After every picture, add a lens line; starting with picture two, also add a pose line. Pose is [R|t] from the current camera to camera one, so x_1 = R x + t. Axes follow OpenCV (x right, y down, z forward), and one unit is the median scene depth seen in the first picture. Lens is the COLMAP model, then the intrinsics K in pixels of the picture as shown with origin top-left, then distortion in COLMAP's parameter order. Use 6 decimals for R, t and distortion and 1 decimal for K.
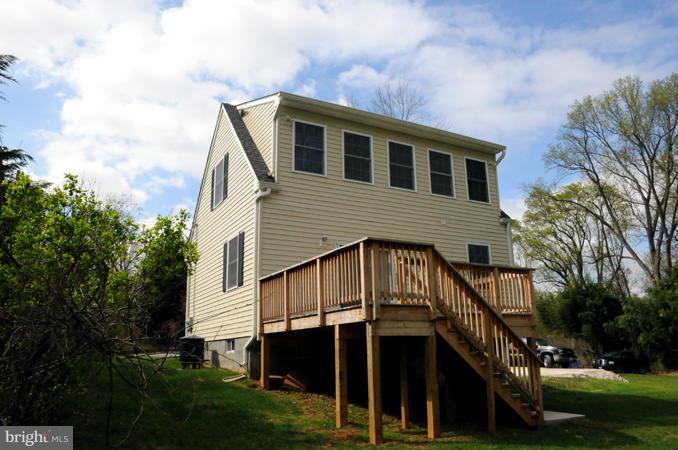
lens RADIAL K [[526.2, 0, 339.0], [0, 526.2, 238.5], [0, 0, 1]] dist [-0.165541, 0.120873]
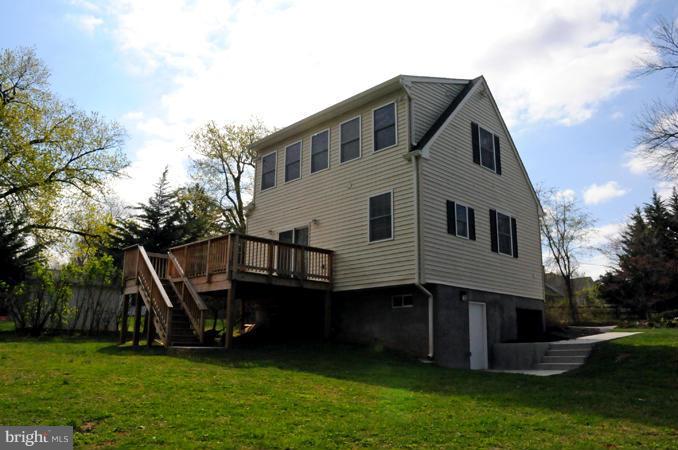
lens RADIAL K [[526.2, 0, 339.0], [0, 526.2, 238.5], [0, 0, 1]] dist [-0.165541, 0.120873]
pose [[0.281893, -0.177437, -0.942896, 1.281608], [0.215144, 0.969414, -0.118107, 0.210564], [0.935013, -0.169565, 0.311446, 0.678580]]
